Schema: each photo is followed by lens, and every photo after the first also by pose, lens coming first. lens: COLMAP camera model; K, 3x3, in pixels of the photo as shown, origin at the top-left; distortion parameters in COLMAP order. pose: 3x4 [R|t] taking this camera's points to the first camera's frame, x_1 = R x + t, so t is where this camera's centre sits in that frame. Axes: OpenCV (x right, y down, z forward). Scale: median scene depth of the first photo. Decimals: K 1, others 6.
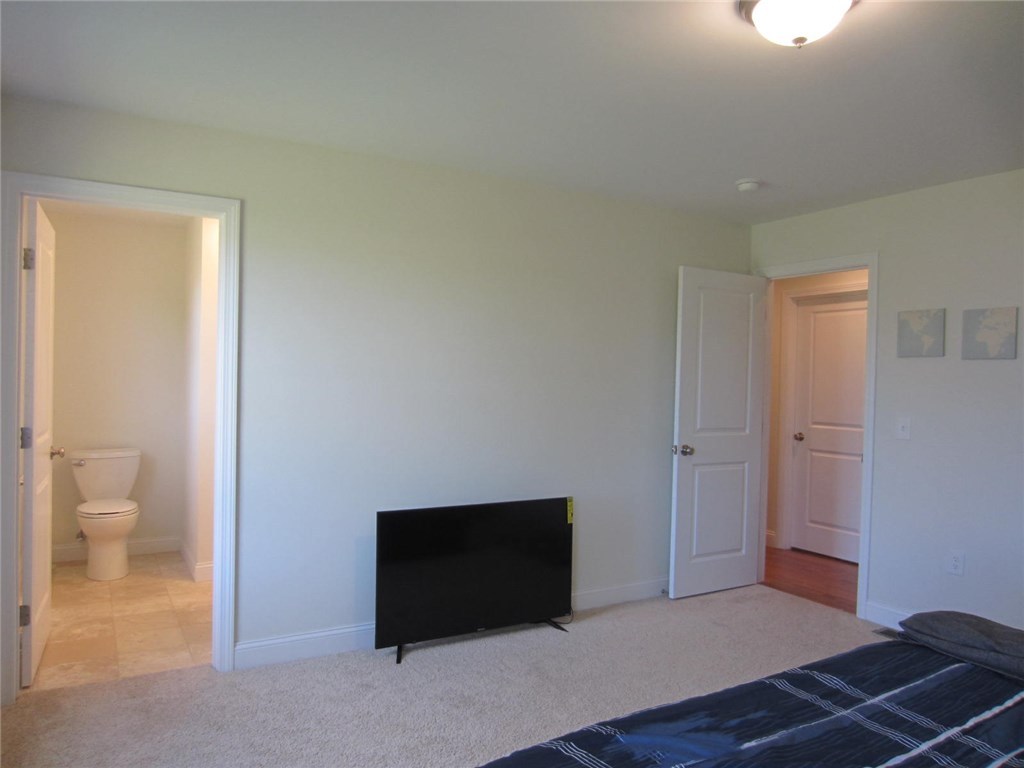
lens RADIAL K [[728.1, 0, 512.9], [0, 728.1, 387.1], [0, 0, 1]] dist [-0.045491, 0.027406]
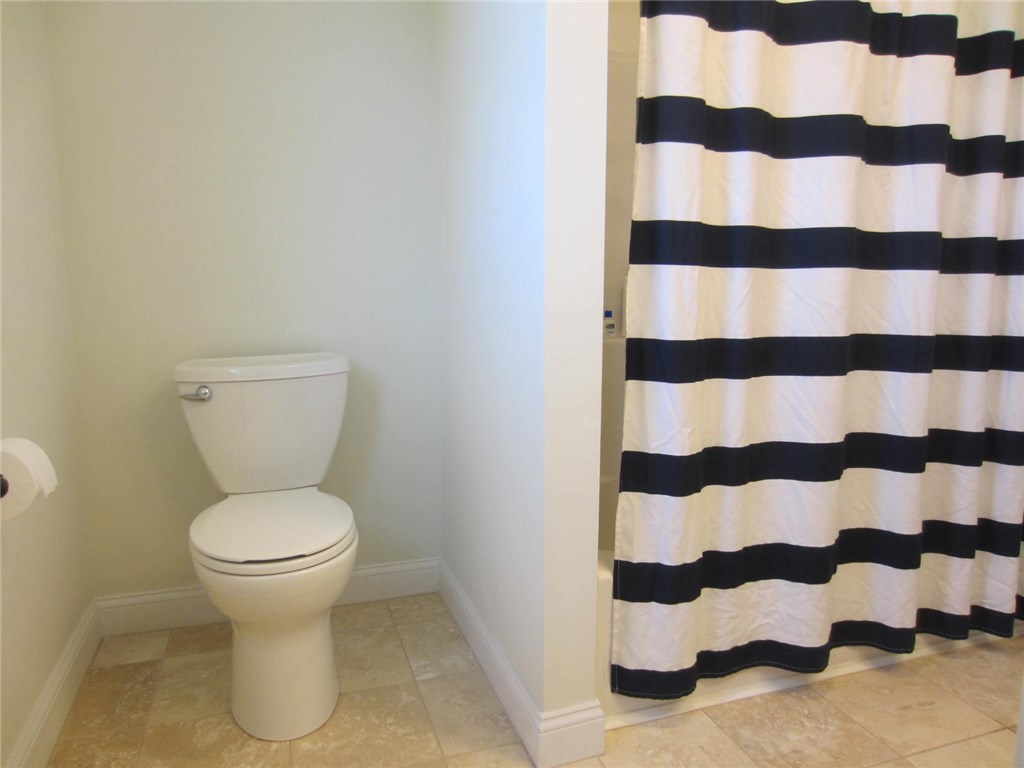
lens RADIAL K [[723.8, 0, 507.8], [0, 723.8, 383.5], [0, 0, 1]] dist [-0.041707, 0.026026]
pose [[0.978100, 0.004548, -0.208087, -0.365976], [0.023424, 0.991004, 0.131766, 0.054868], [0.206814, -0.133754, 0.969194, 0.669226]]
